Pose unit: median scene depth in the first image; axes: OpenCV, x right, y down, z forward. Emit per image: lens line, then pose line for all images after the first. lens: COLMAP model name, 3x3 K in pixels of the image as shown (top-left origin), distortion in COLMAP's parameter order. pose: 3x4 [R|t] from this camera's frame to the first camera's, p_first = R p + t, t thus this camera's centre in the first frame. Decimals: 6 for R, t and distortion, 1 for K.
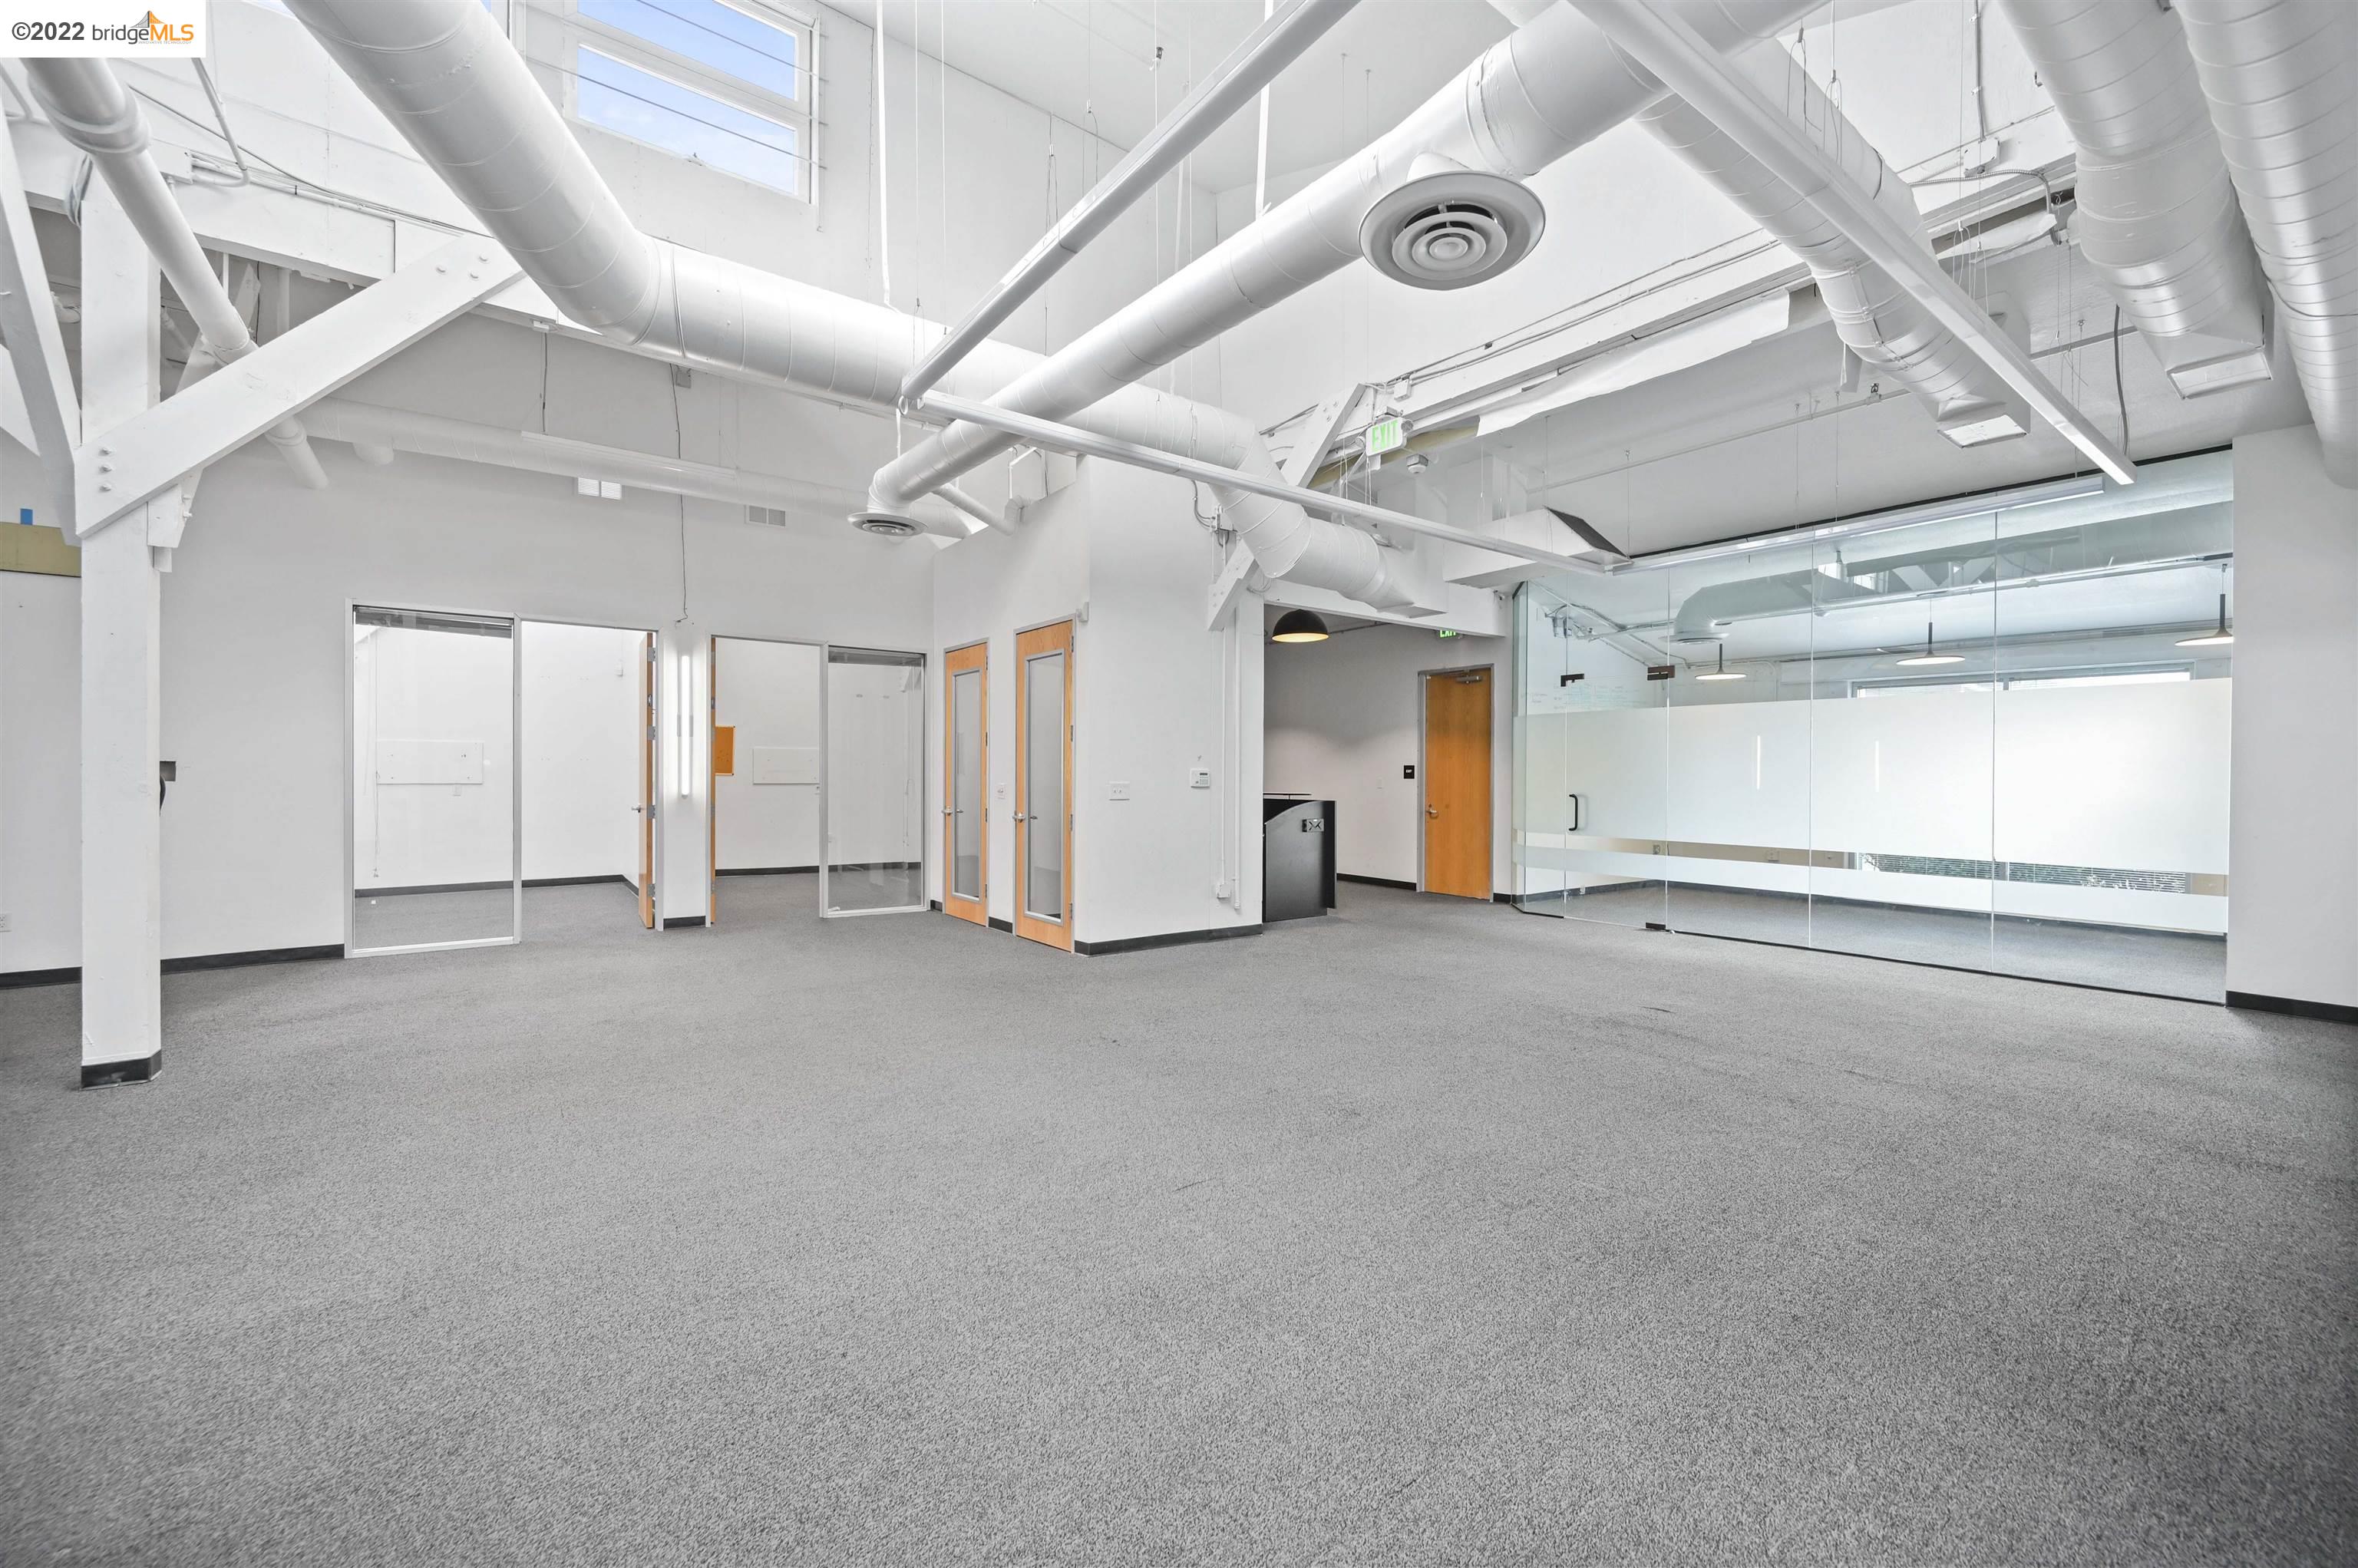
lens RADIAL K [[929.3, 0, 1180.1], [0, 929.3, 778.0], [0, 0, 1]] dist [0.000080, -0.000001]
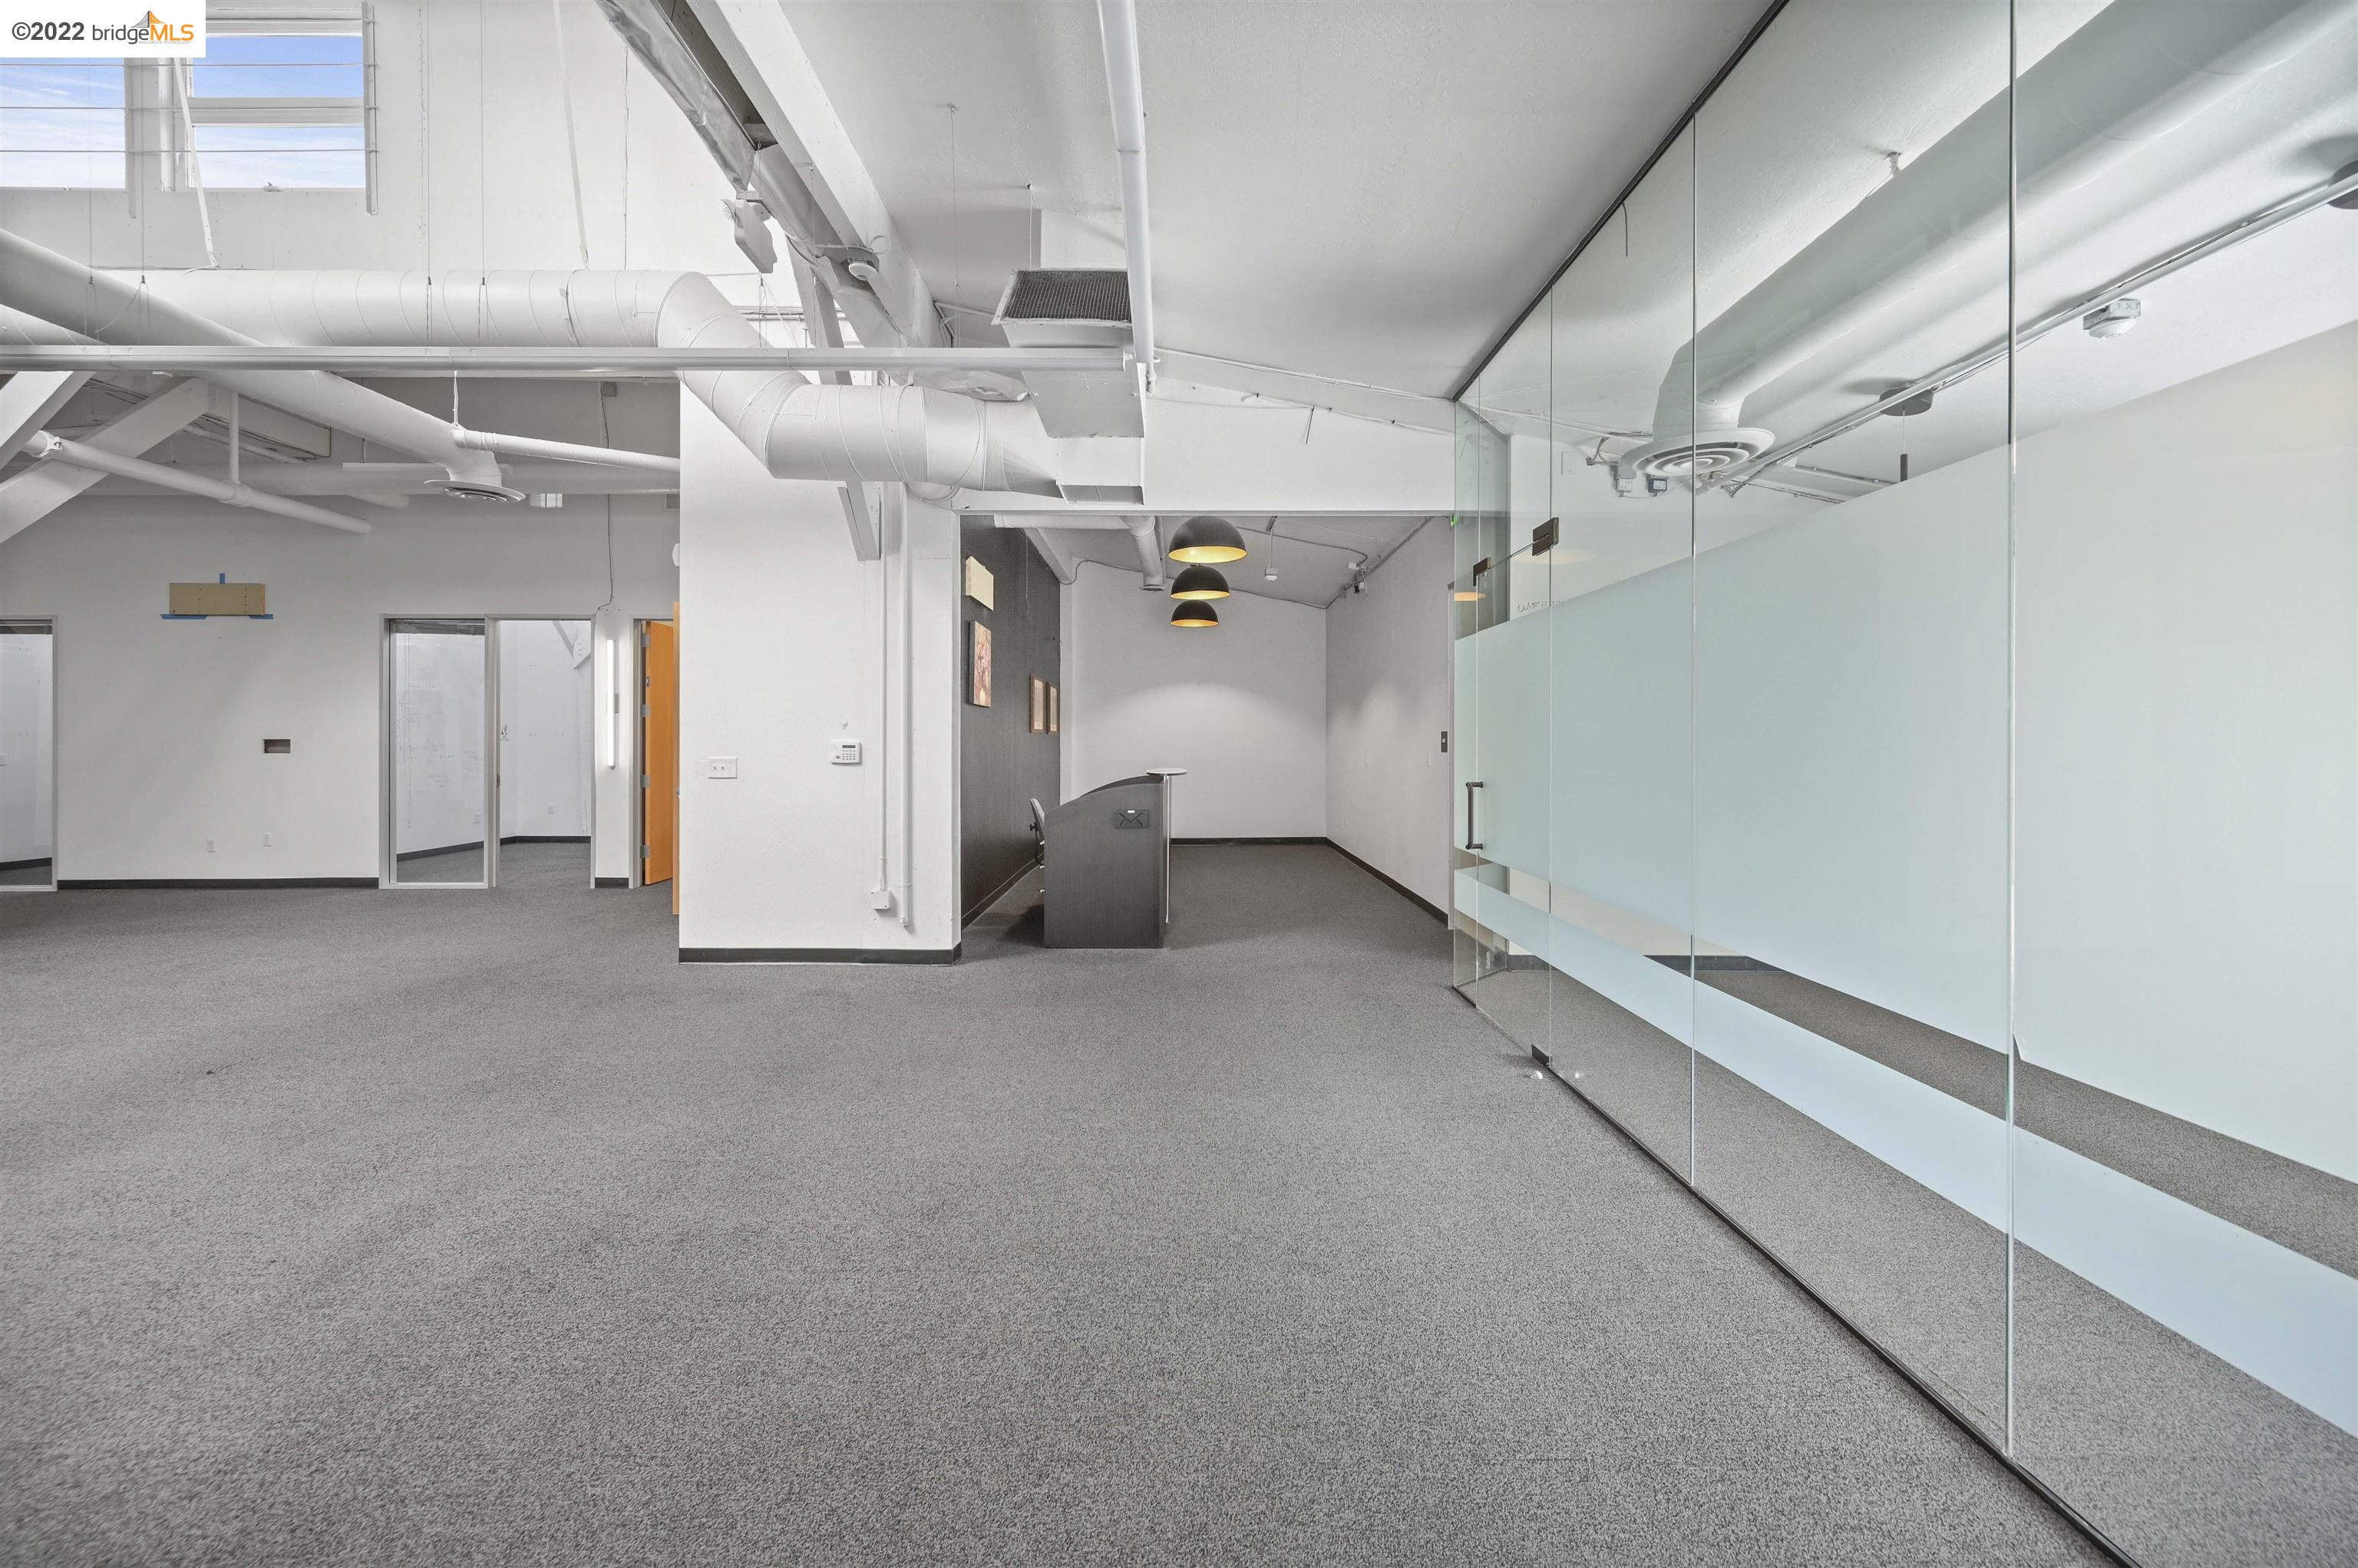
lens RADIAL K [[948.0, 0, 1175.7], [0, 948.0, 742.0], [0, 0, 1]] dist [0.001736, -0.000089]
pose [[0.804127, -0.004123, -0.594443, 0.696266], [0.000627, 0.999981, -0.006087, -0.003521], [0.594457, 0.004522, 0.804115, 0.513750]]
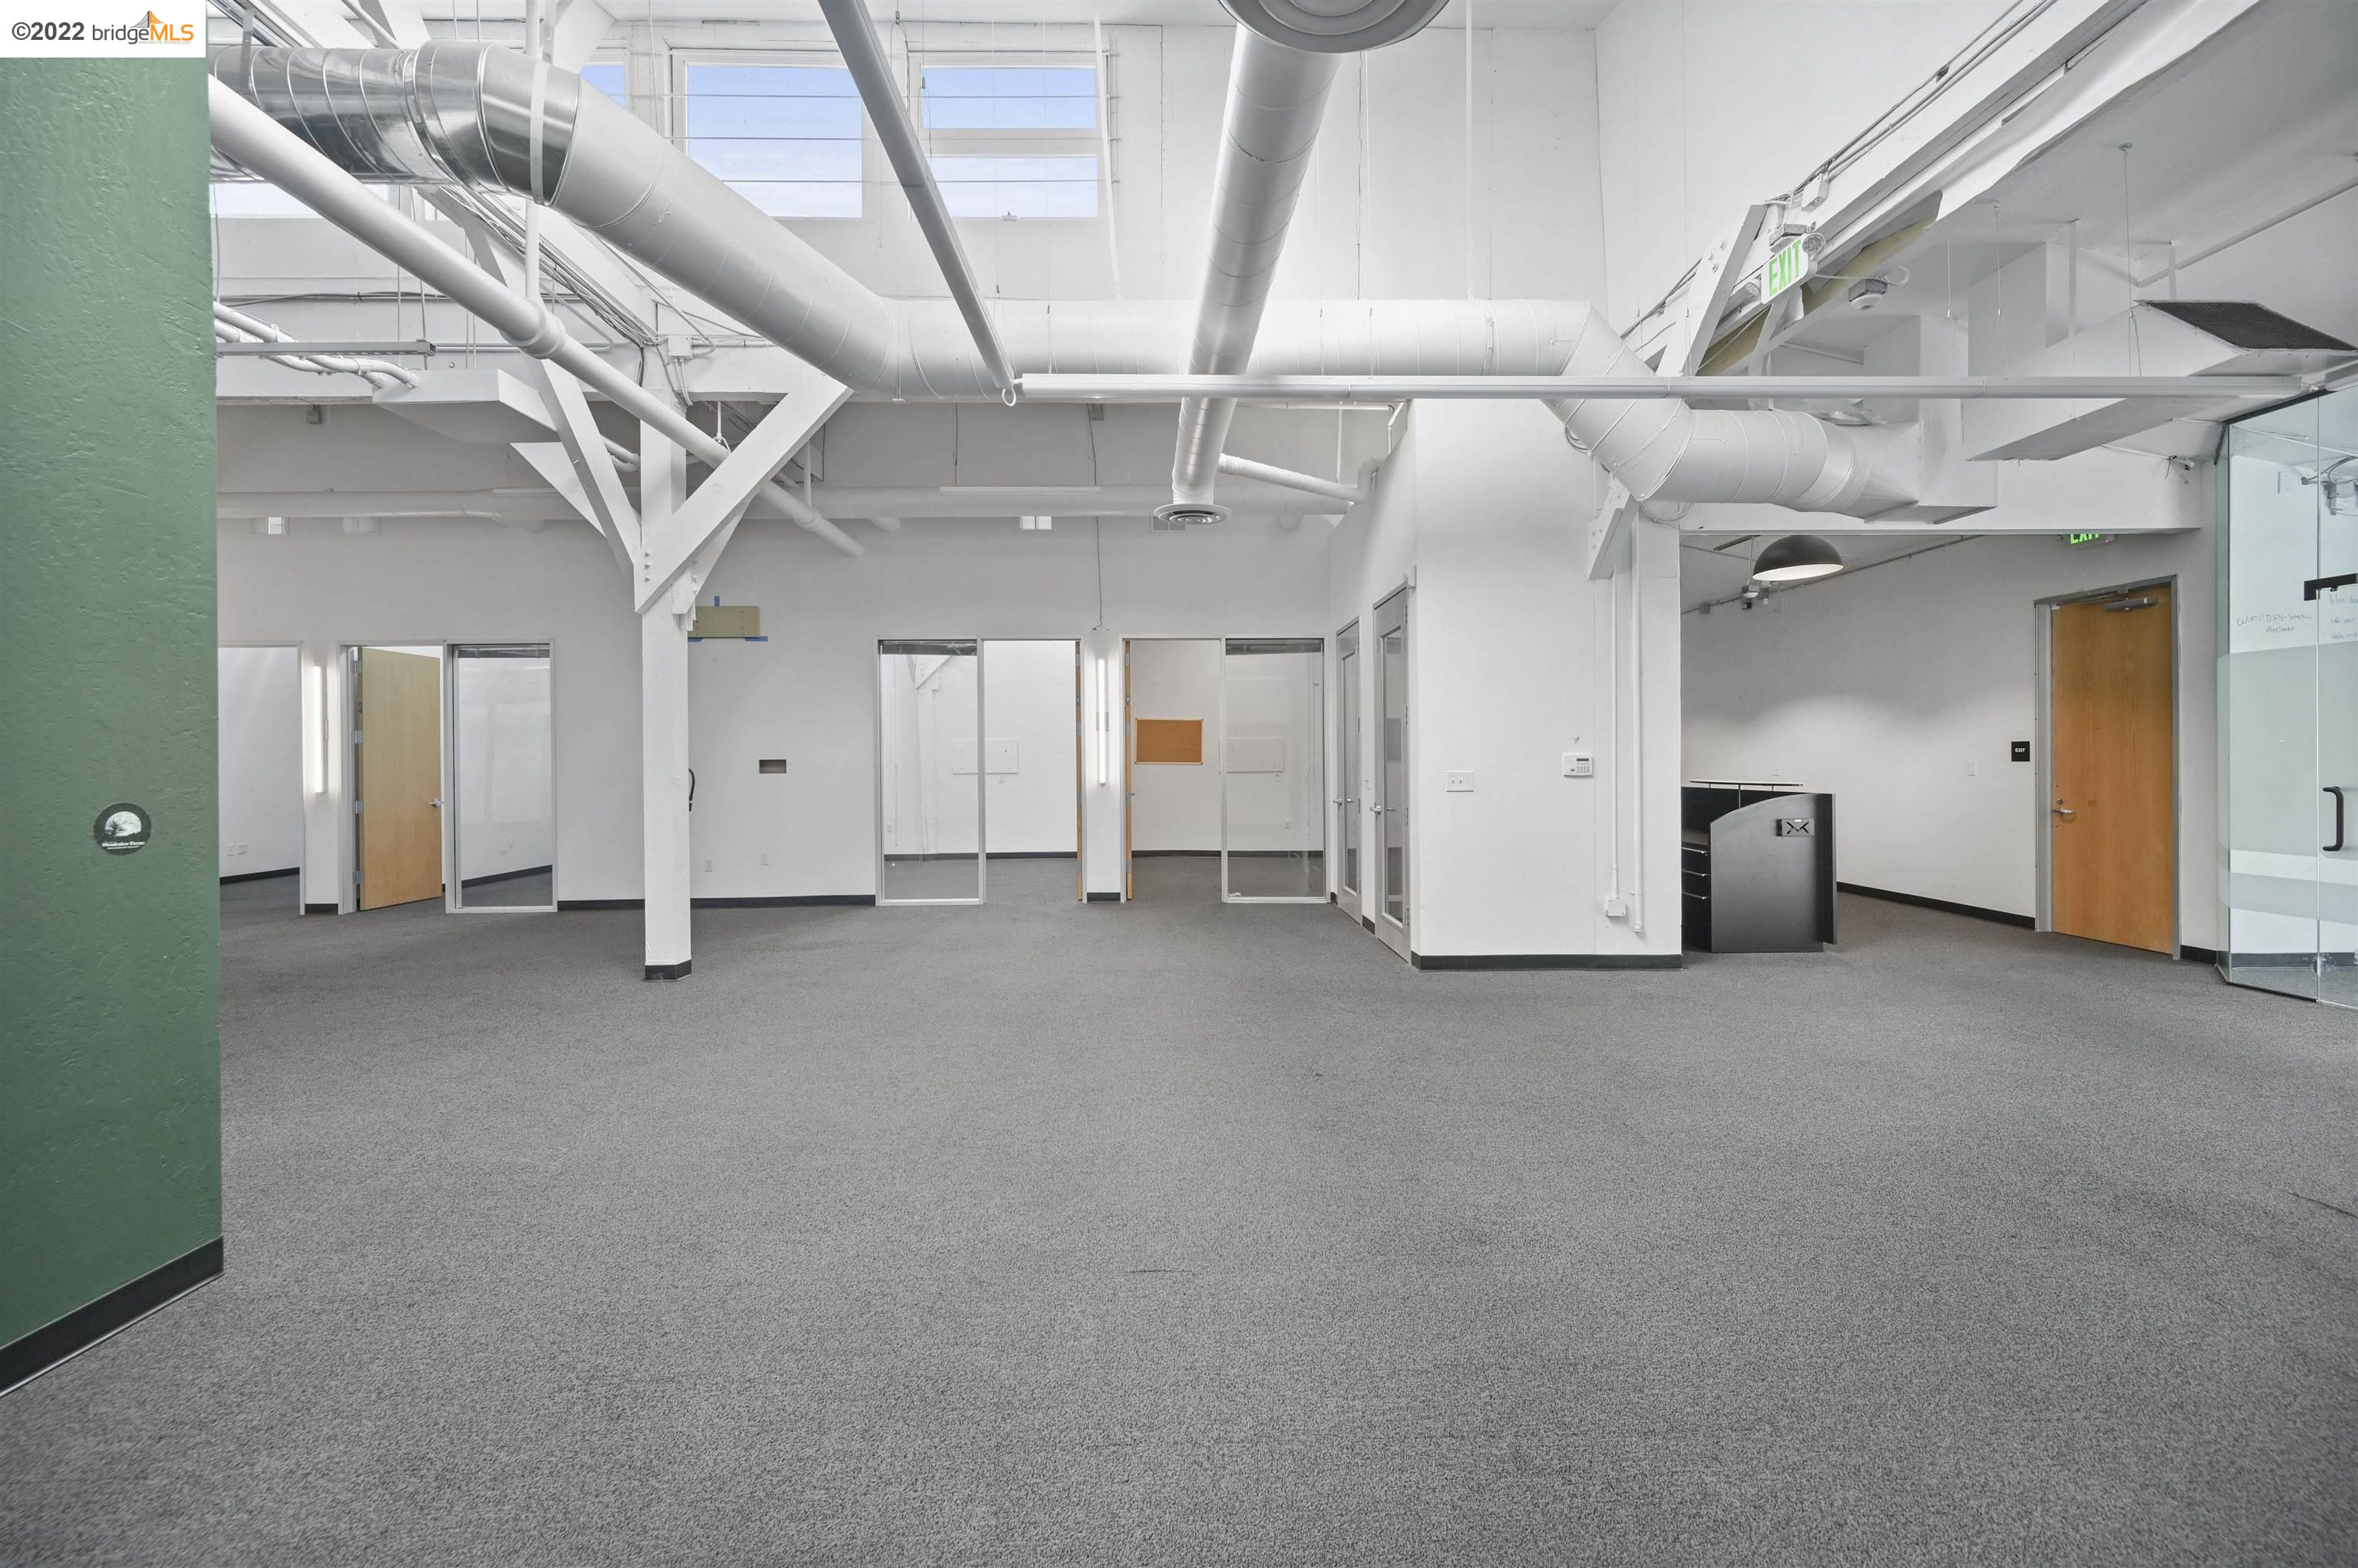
lens RADIAL K [[936.7, 0, 1176.7], [0, 936.7, 764.1], [0, 0, 1]] dist [0.001386, -0.000106]
pose [[0.814761, -0.008718, -0.579731, 0.202885], [0.009269, 0.999955, -0.002011, -0.002287], [0.579723, -0.003735, 0.814805, 0.136053]]
